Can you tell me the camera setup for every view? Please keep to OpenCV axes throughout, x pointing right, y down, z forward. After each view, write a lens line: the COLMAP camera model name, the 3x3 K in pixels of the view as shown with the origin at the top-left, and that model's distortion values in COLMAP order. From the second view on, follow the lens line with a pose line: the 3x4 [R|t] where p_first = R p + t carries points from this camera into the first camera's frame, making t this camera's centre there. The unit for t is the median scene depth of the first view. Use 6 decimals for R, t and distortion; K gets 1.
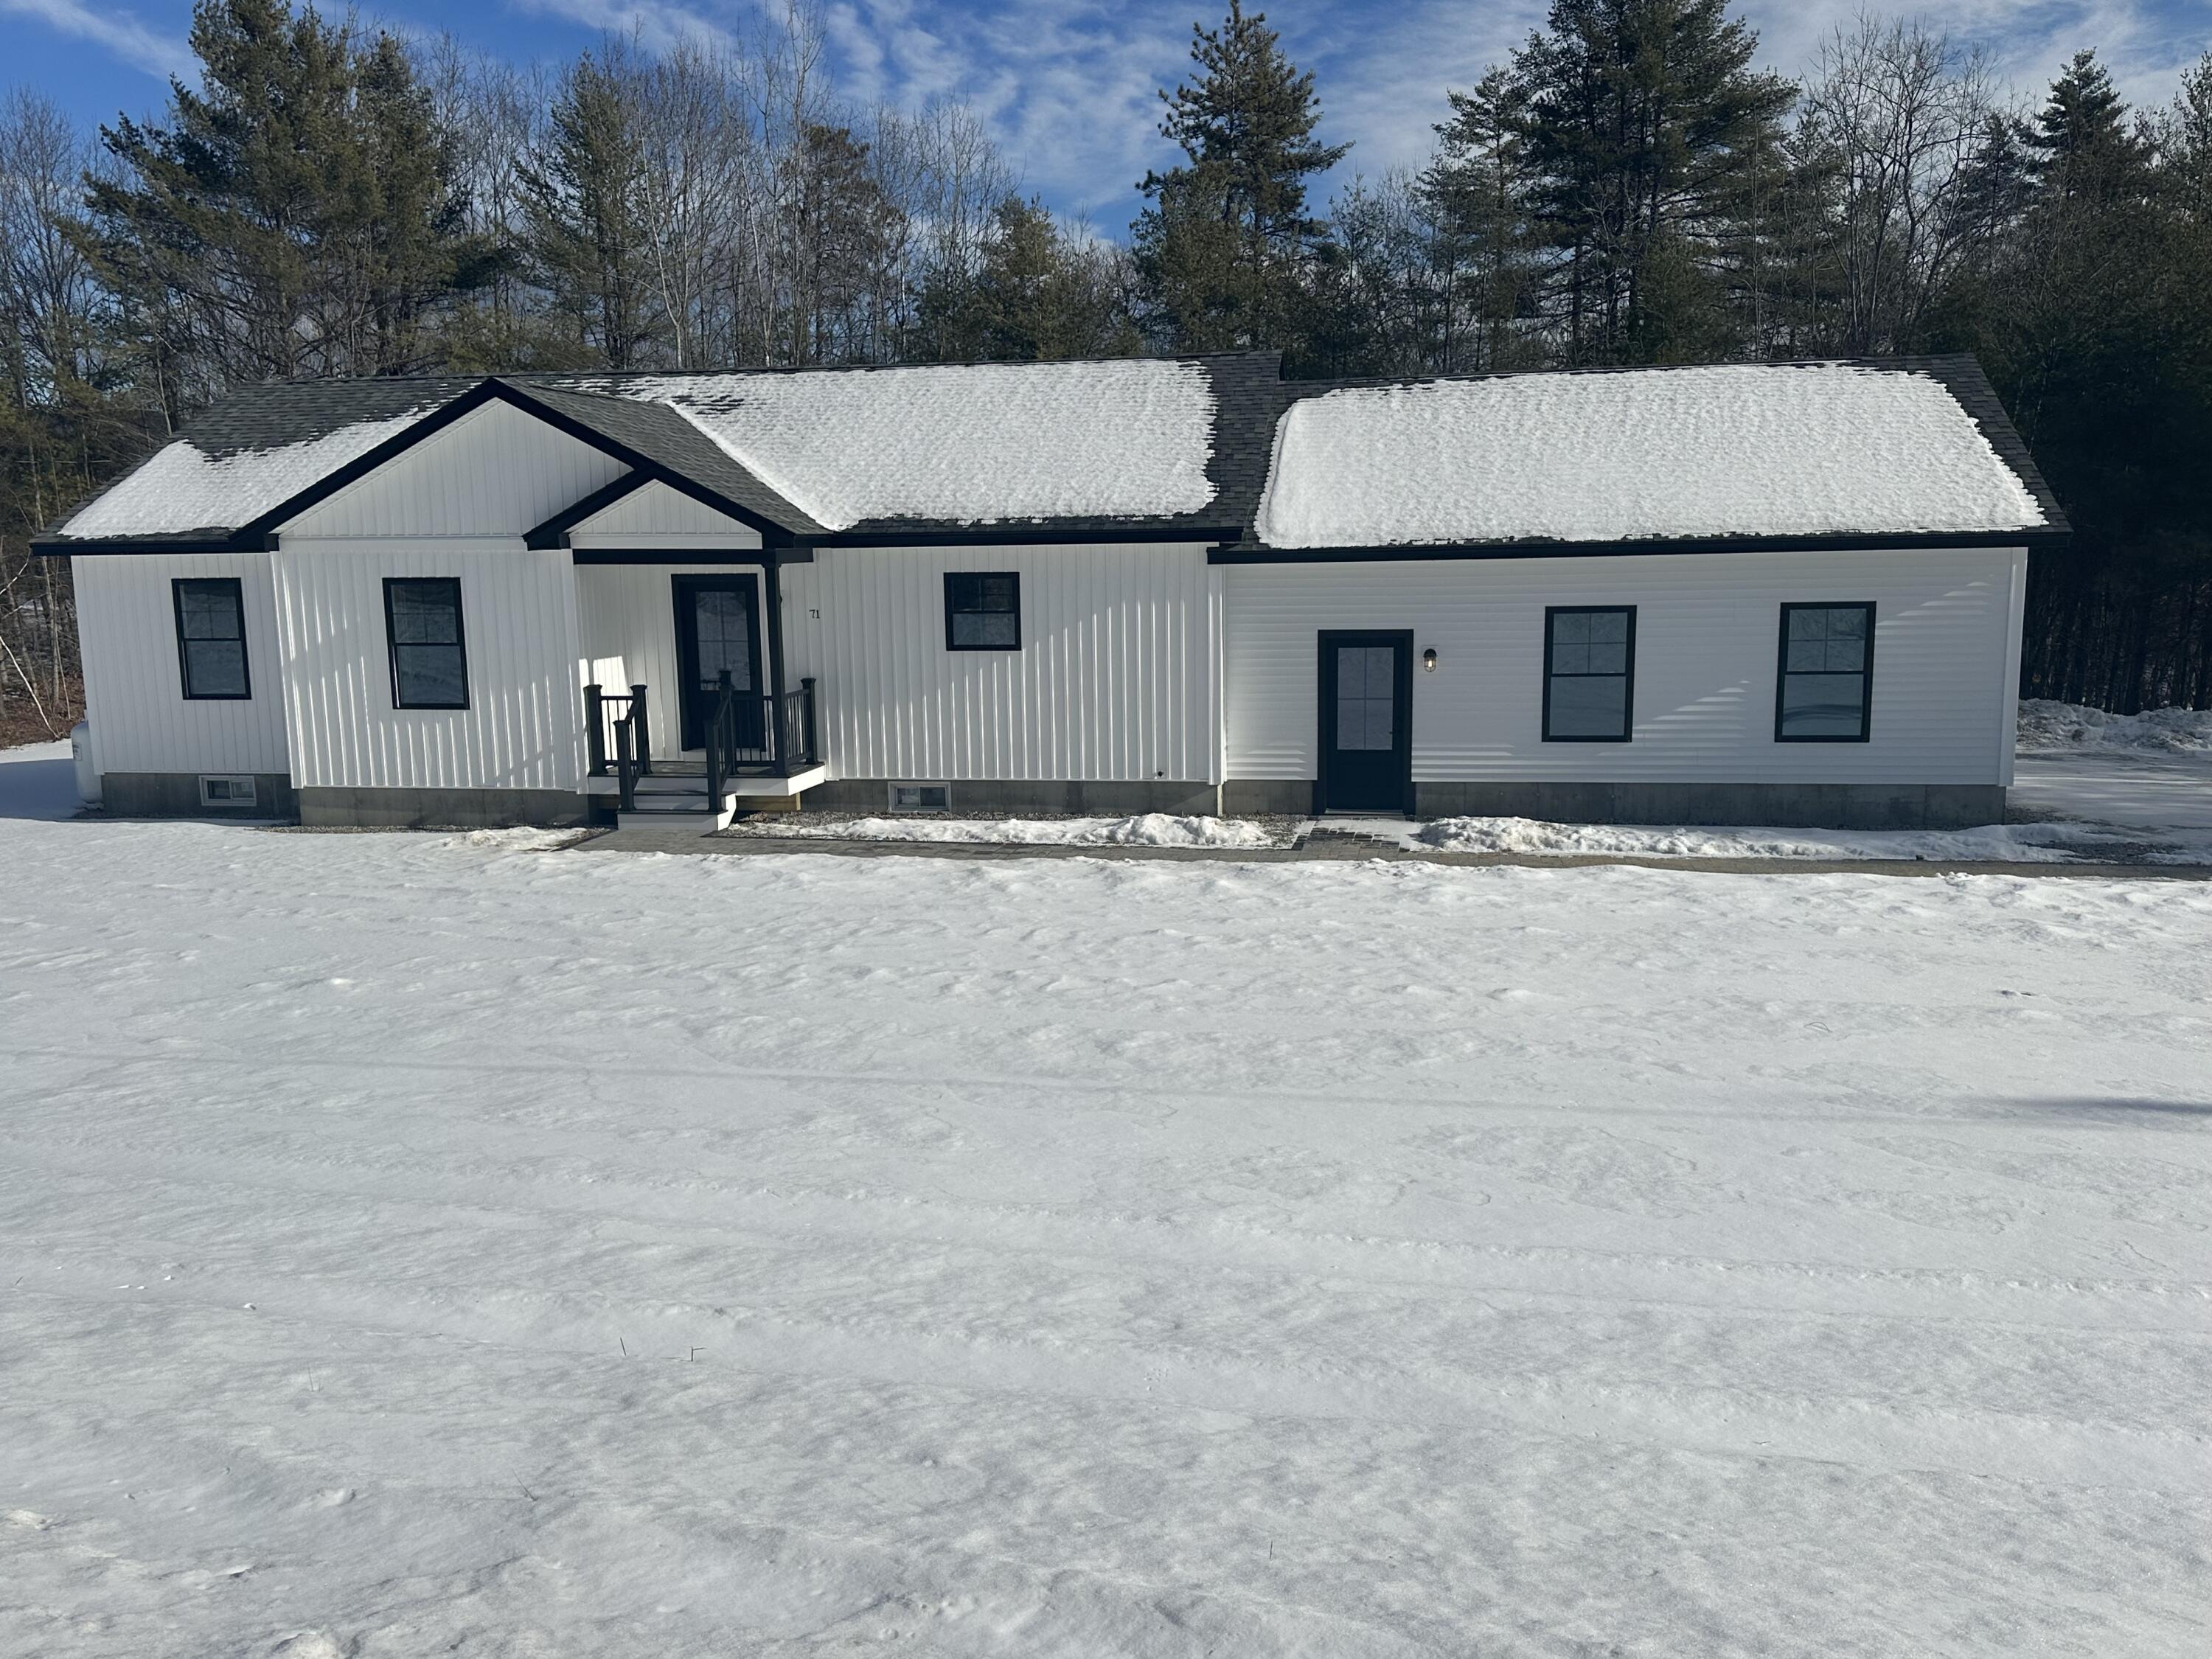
lens RADIAL K [[1837.6, 0, 1201.4], [0, 1837.6, 858.7], [0, 0, 1]] dist [0.085772, -0.073382]
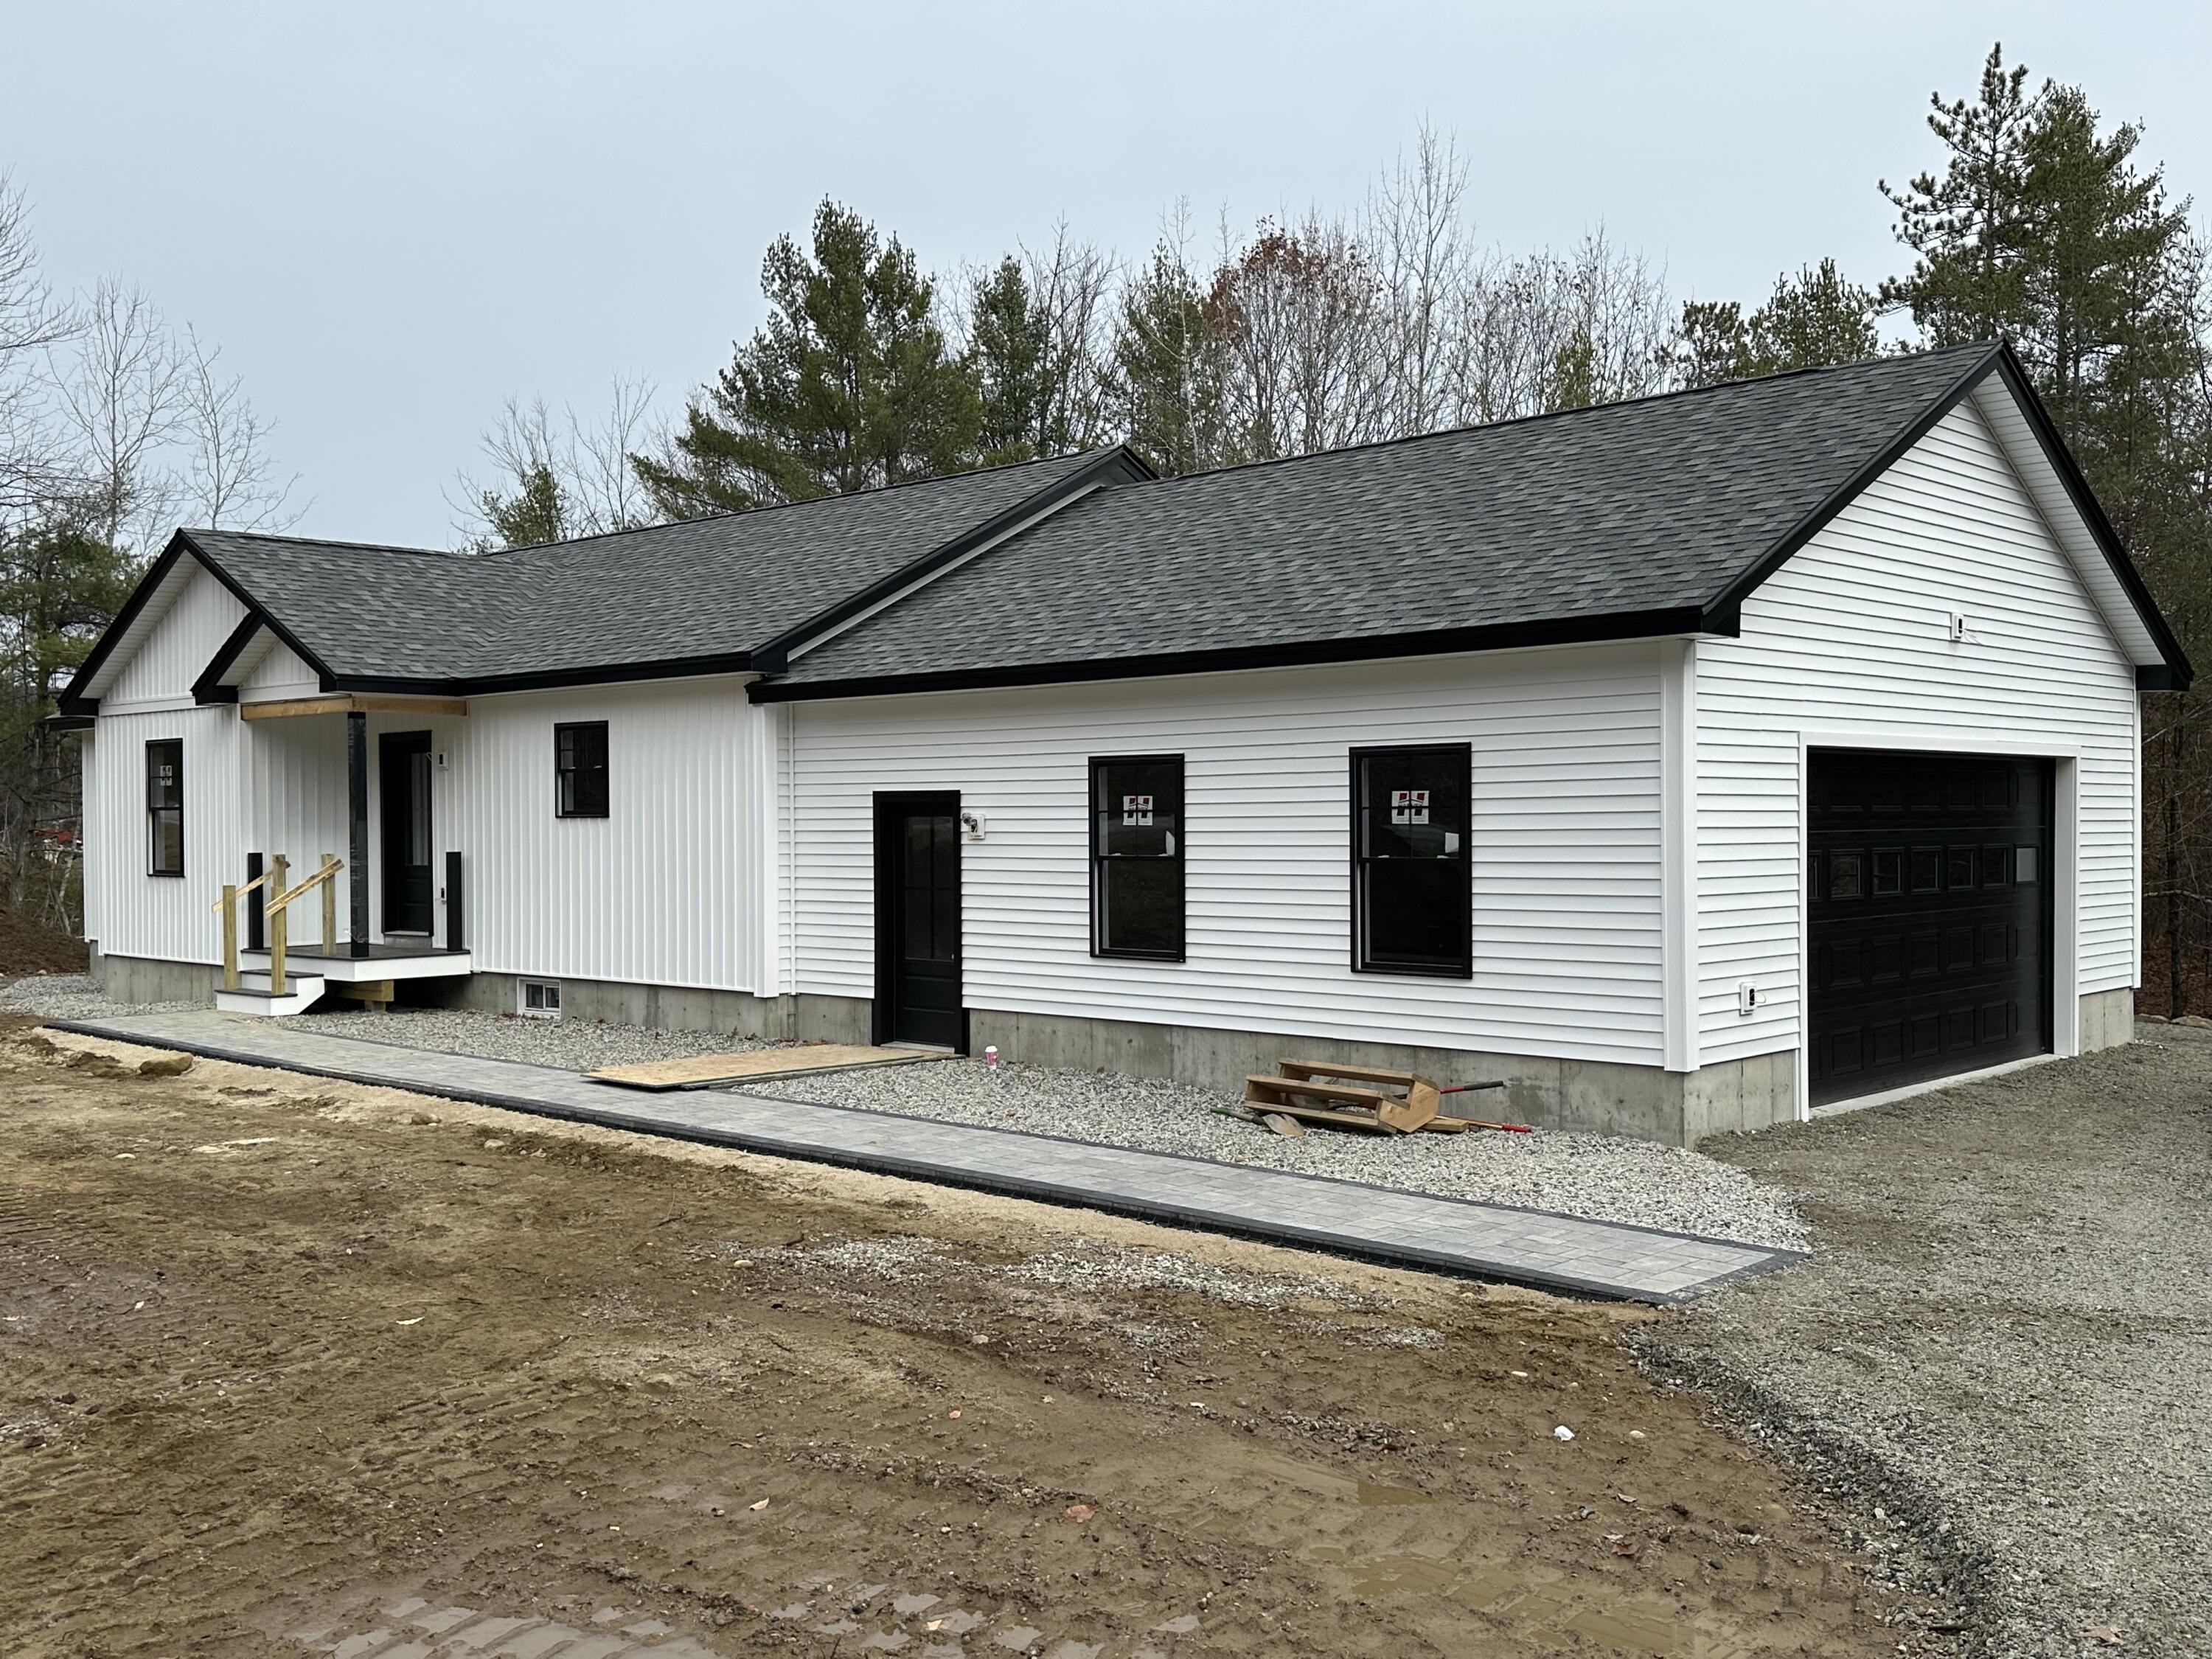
lens RADIAL K [[2172.3, 0, 1122.8], [0, 2172.3, 848.5], [0, 0, 1]] dist [0.072820, 0.000000]
pose [[0.834367, 0.018749, -0.550890, 0.617329], [-0.103193, 0.987064, -0.122700, -0.006946], [0.541463, 0.159224, 0.825509, 0.345998]]
